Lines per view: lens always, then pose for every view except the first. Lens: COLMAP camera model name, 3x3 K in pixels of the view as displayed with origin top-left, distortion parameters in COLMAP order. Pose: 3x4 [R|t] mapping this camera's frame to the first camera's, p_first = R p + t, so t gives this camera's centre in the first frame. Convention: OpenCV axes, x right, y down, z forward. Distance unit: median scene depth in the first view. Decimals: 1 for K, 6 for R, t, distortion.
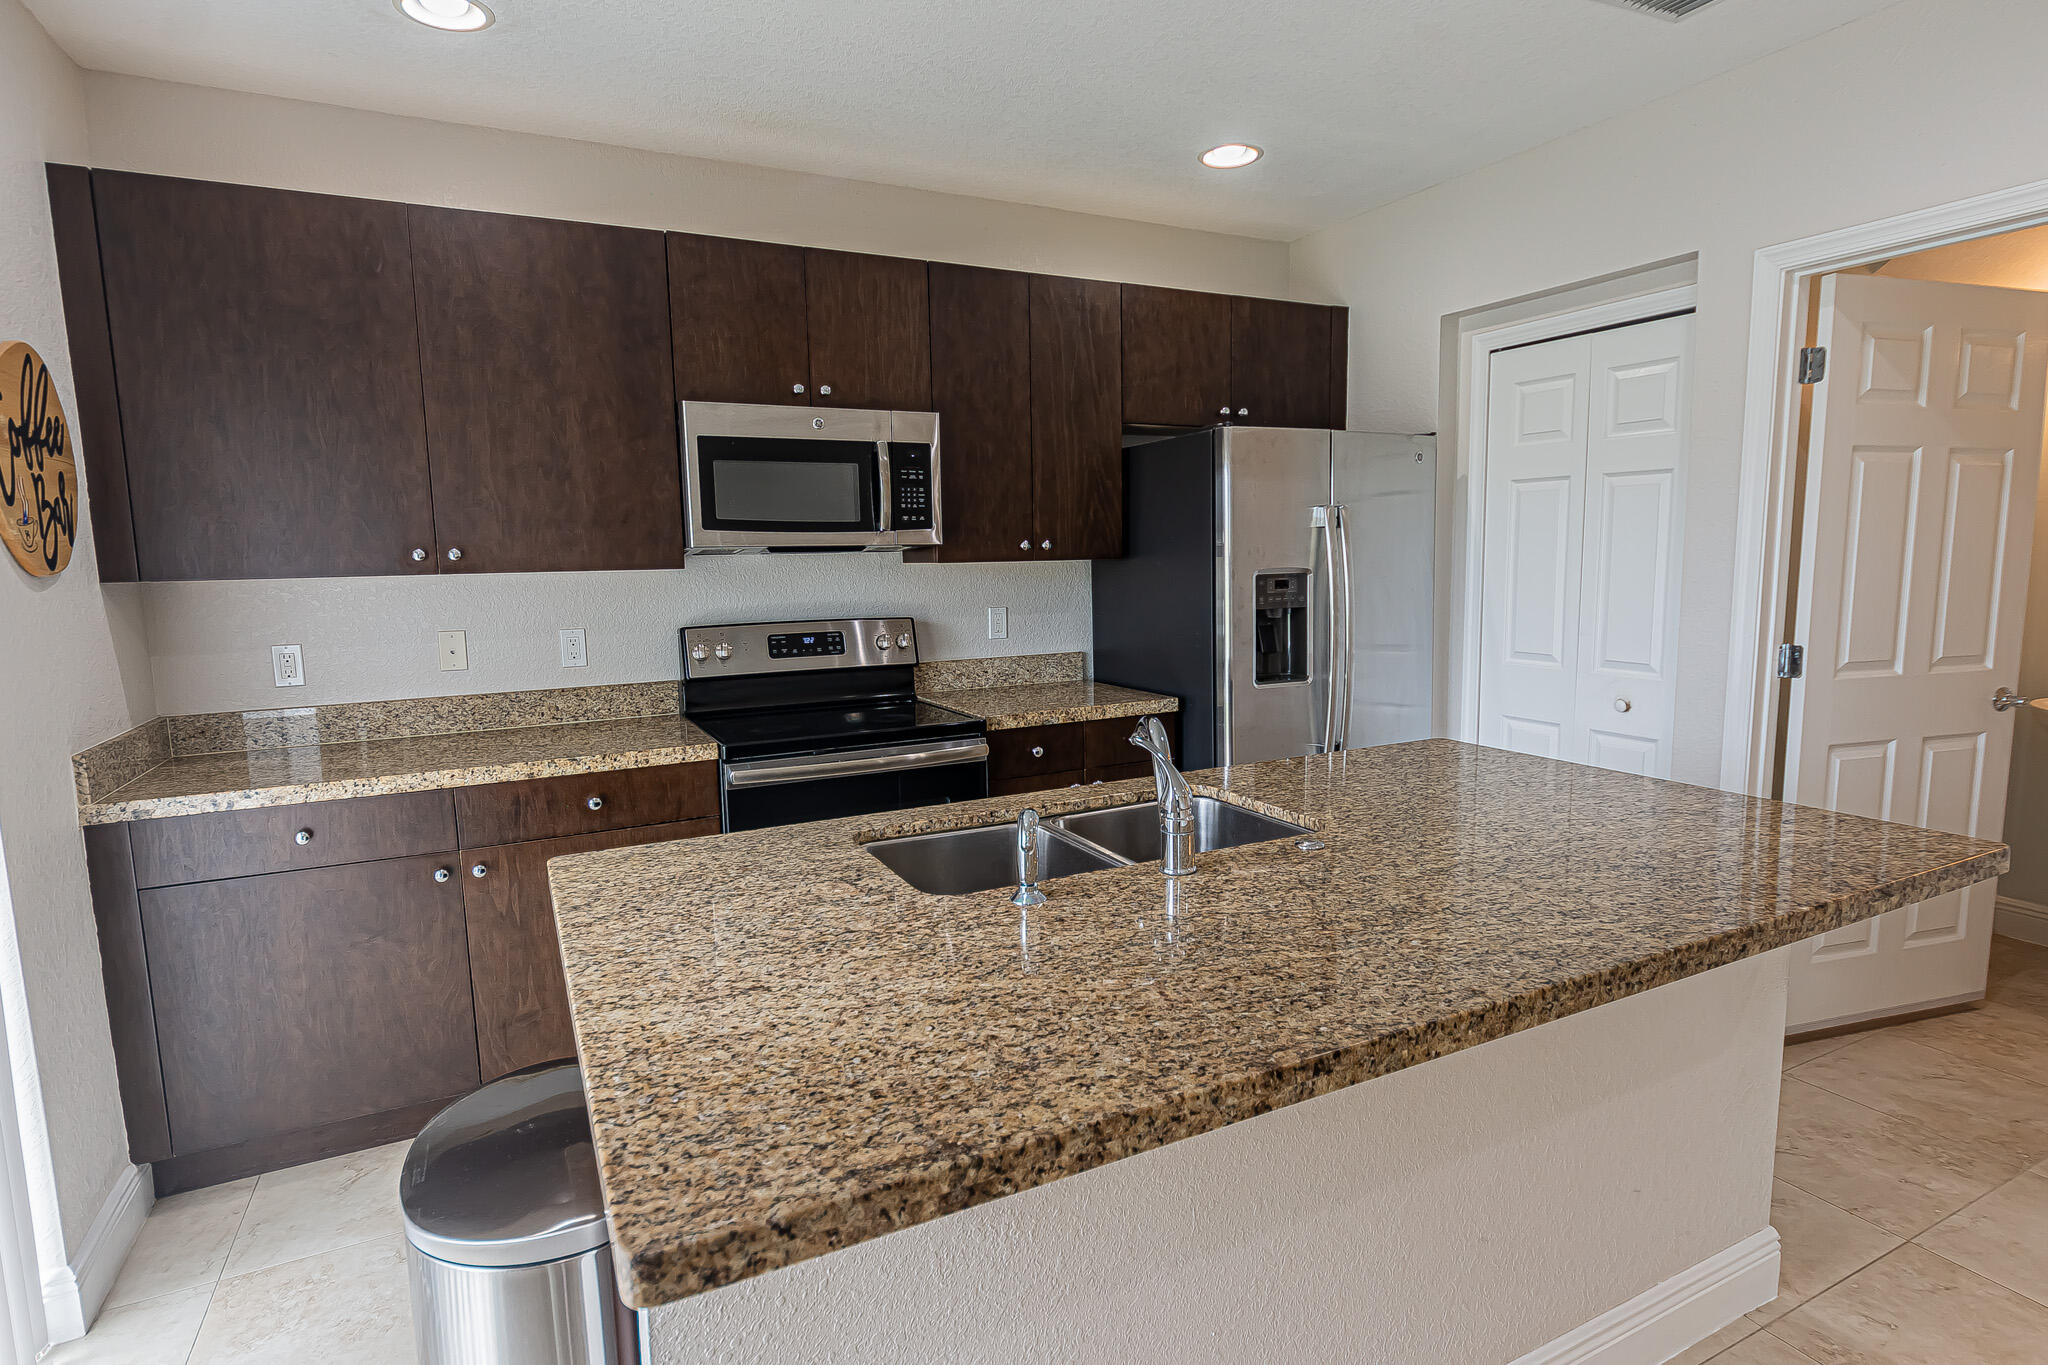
lens RADIAL K [[1040.6, 0, 1046.9], [0, 1040.6, 689.5], [0, 0, 1]] dist [-0.000528, -0.002598]
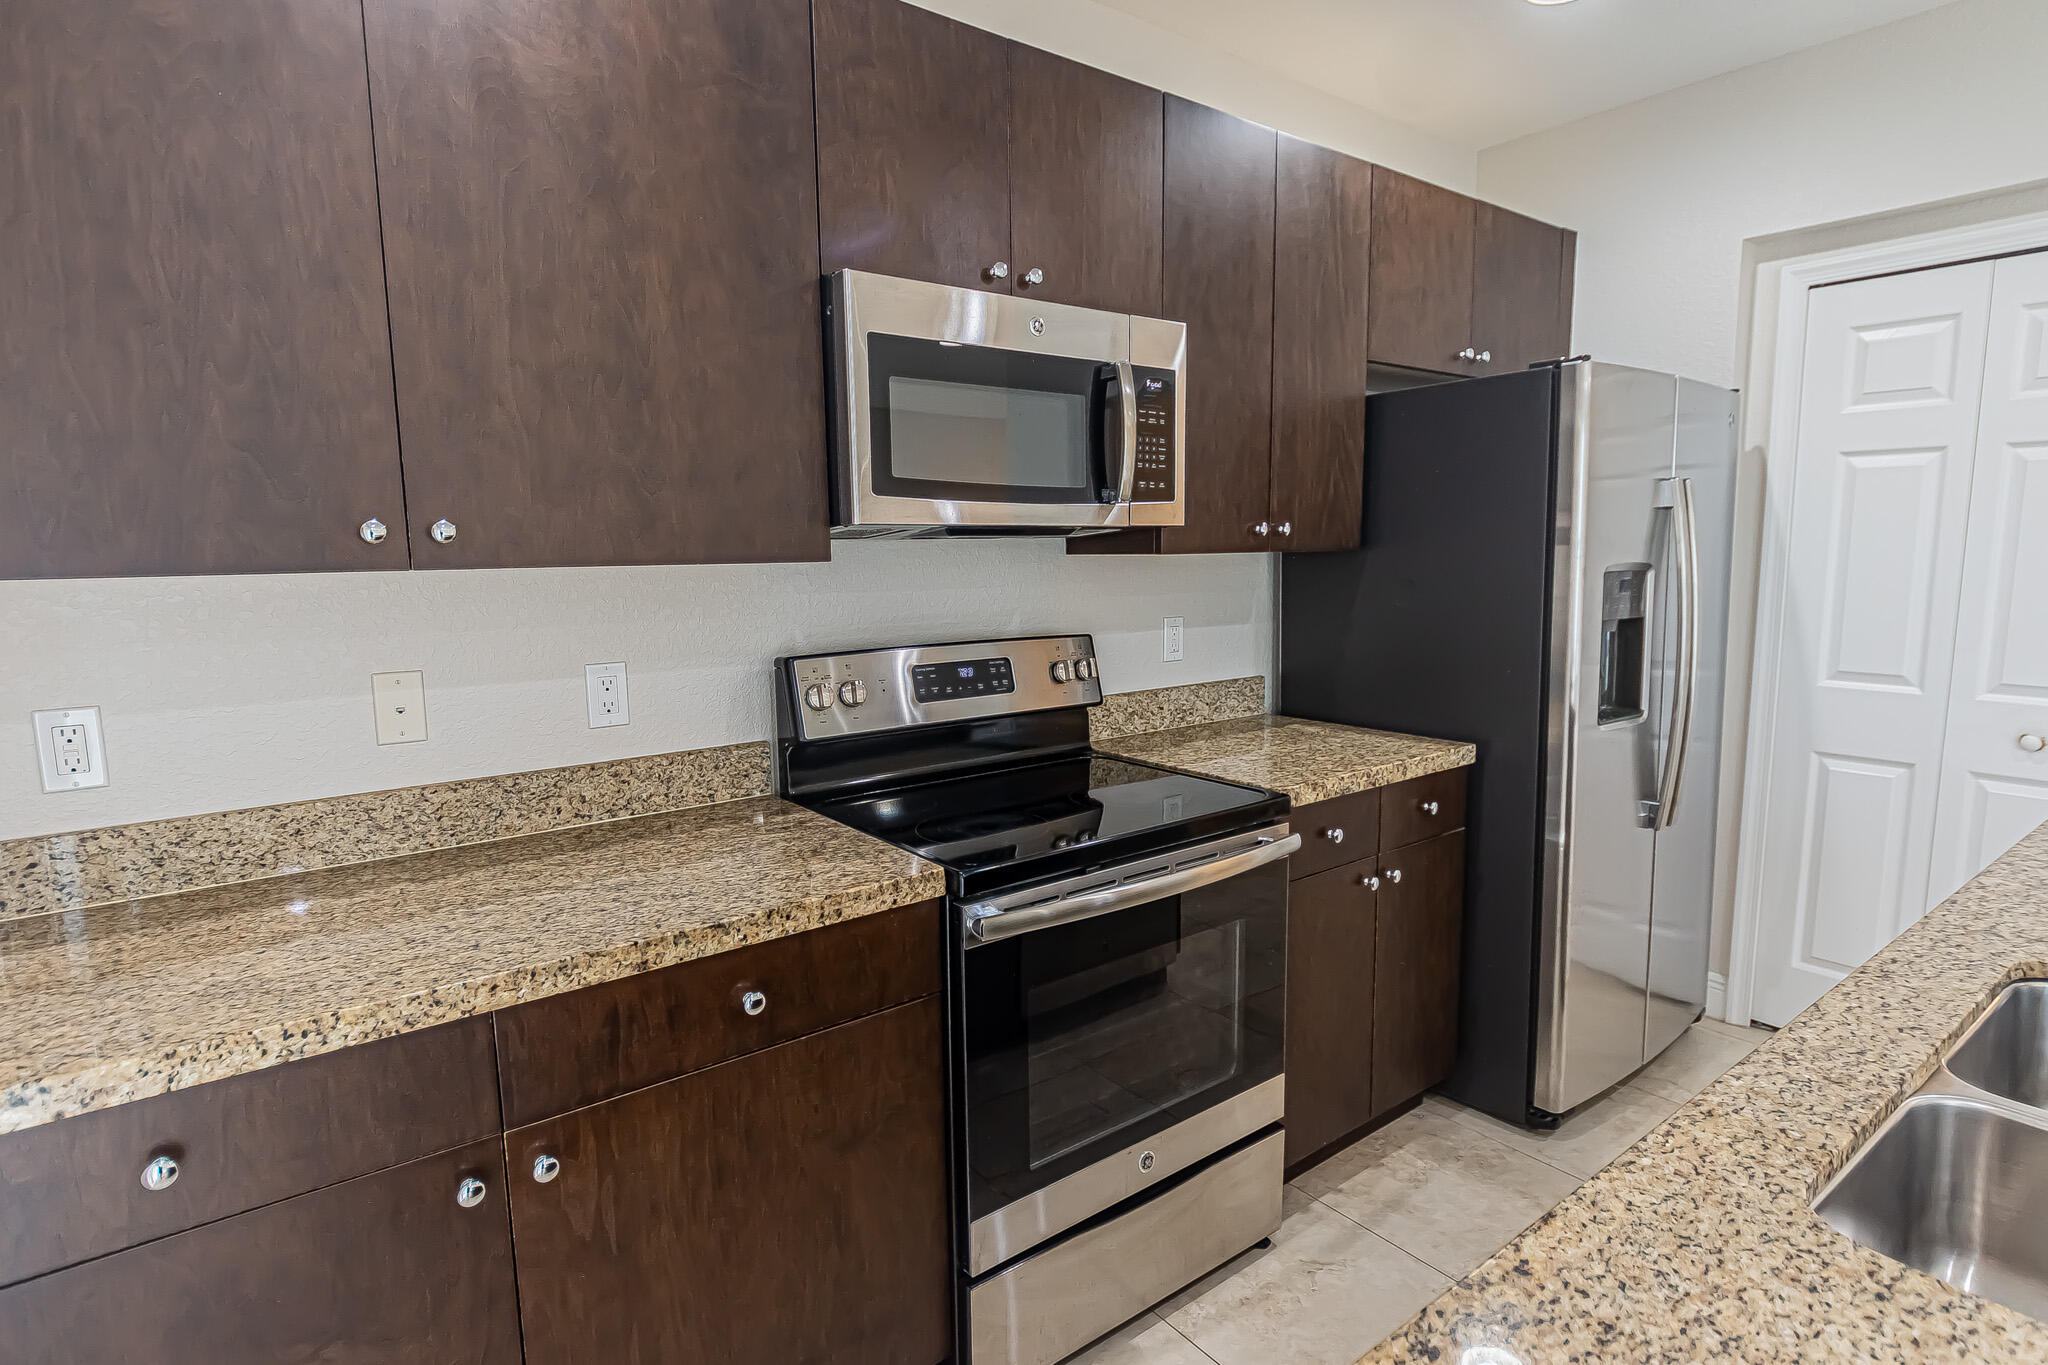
lens RADIAL K [[1040.6, 0, 1046.9], [0, 1040.6, 689.5], [0, 0, 1]] dist [-0.000528, -0.002598]
pose [[0.984243, -0.017649, 0.175940, -0.320239], [0.016796, 0.999839, 0.006335, -0.043300], [-0.176023, -0.003280, 0.984381, 0.382870]]
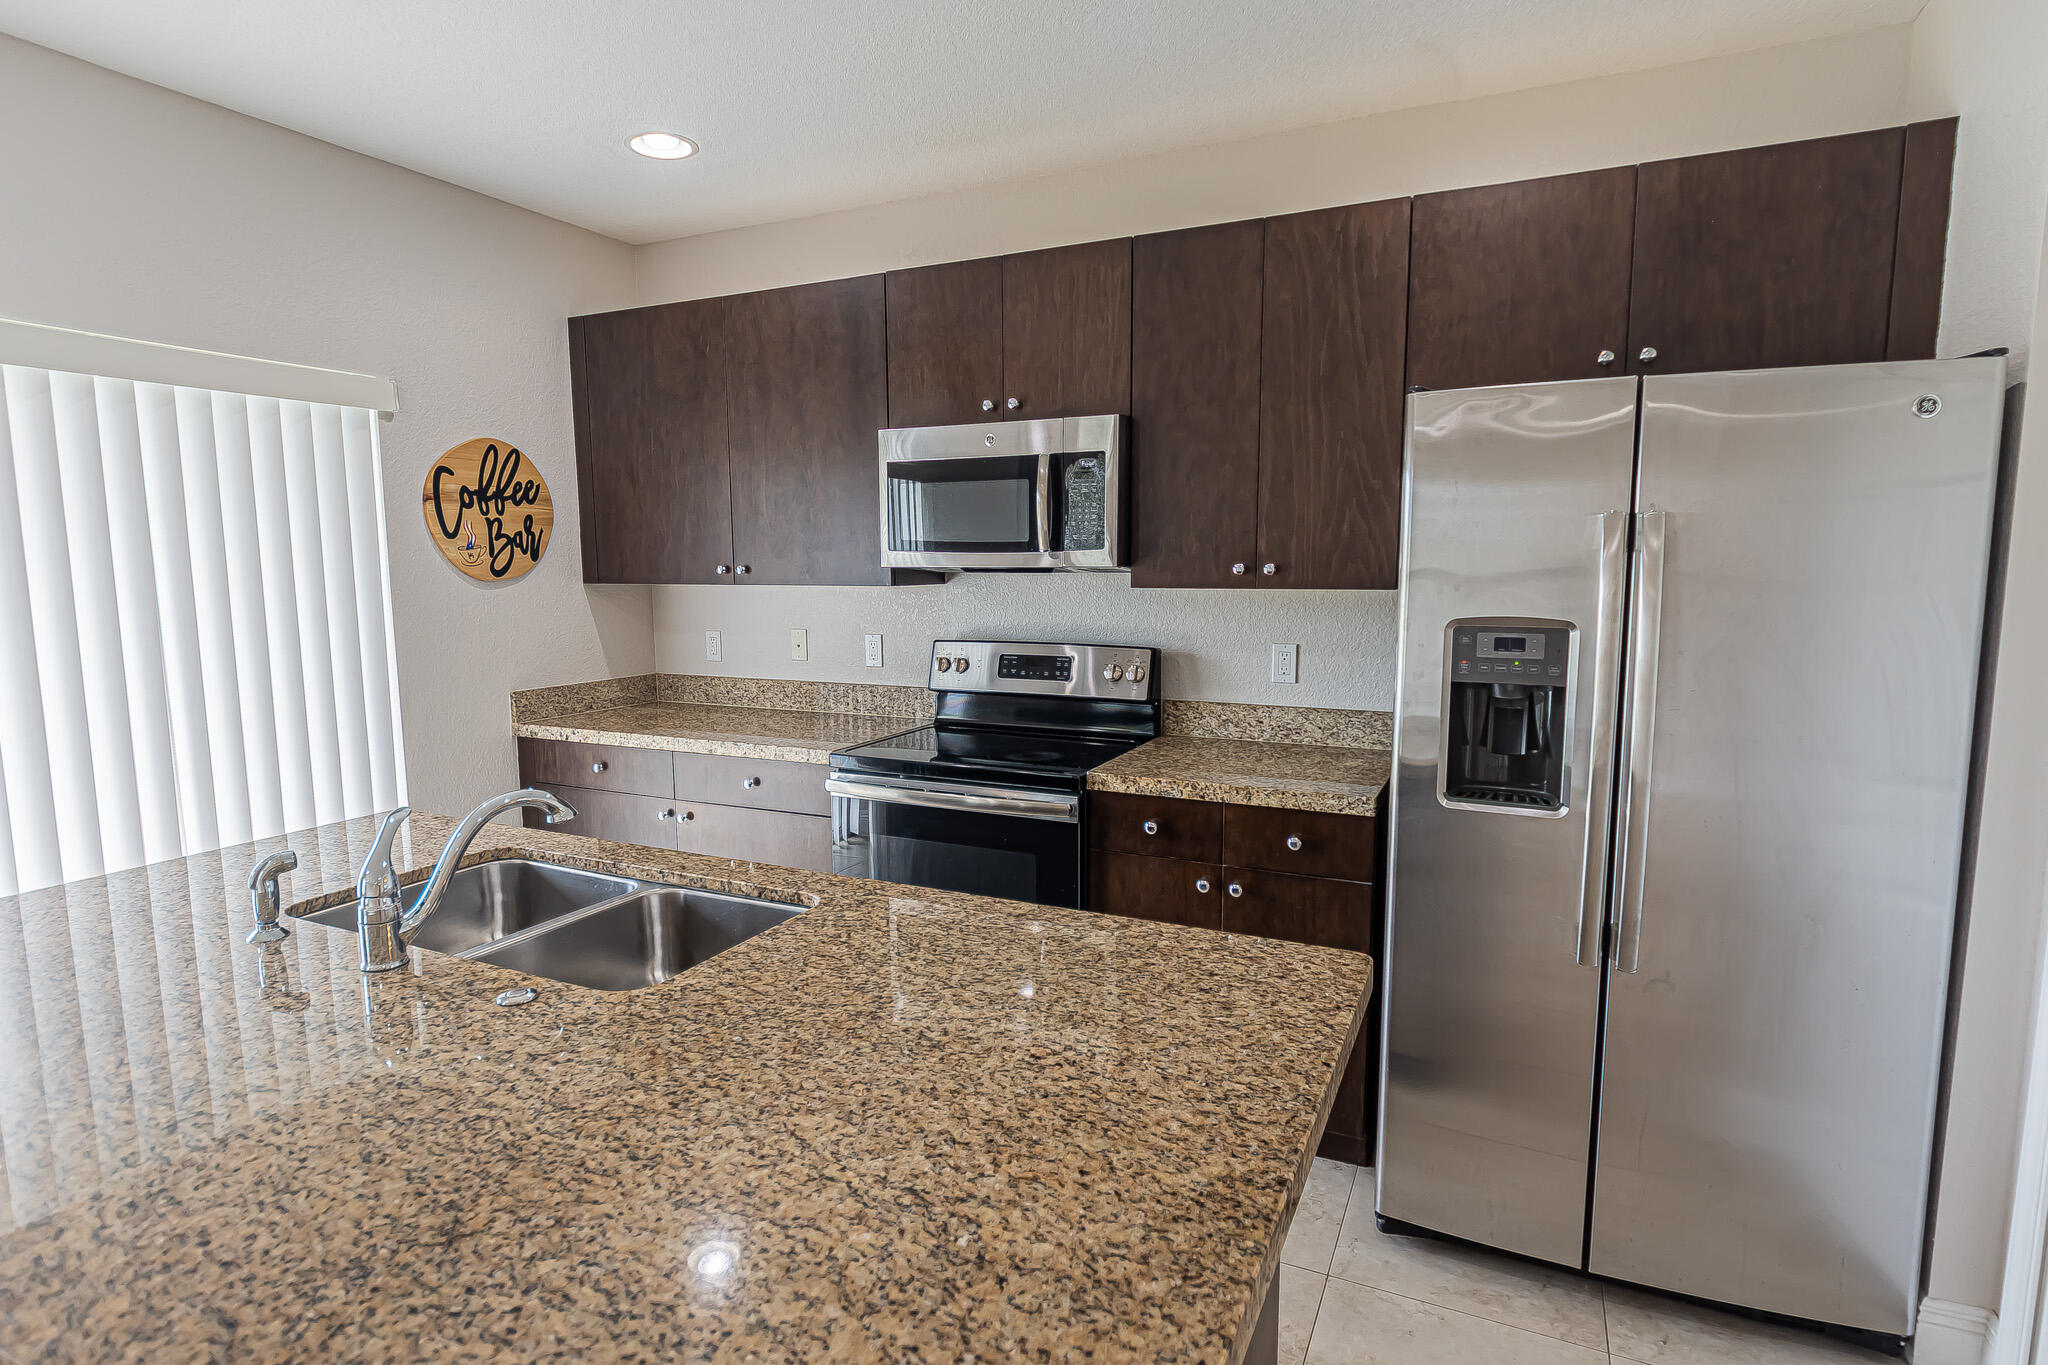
lens RADIAL K [[1040.6, 0, 1046.9], [0, 1040.6, 689.5], [0, 0, 1]] dist [-0.000528, -0.002598]
pose [[0.616495, 0.113939, -0.779071, 0.574049], [-0.110231, 0.992219, 0.057884, -0.086417], [0.779605, 0.050193, 0.624257, 0.443968]]
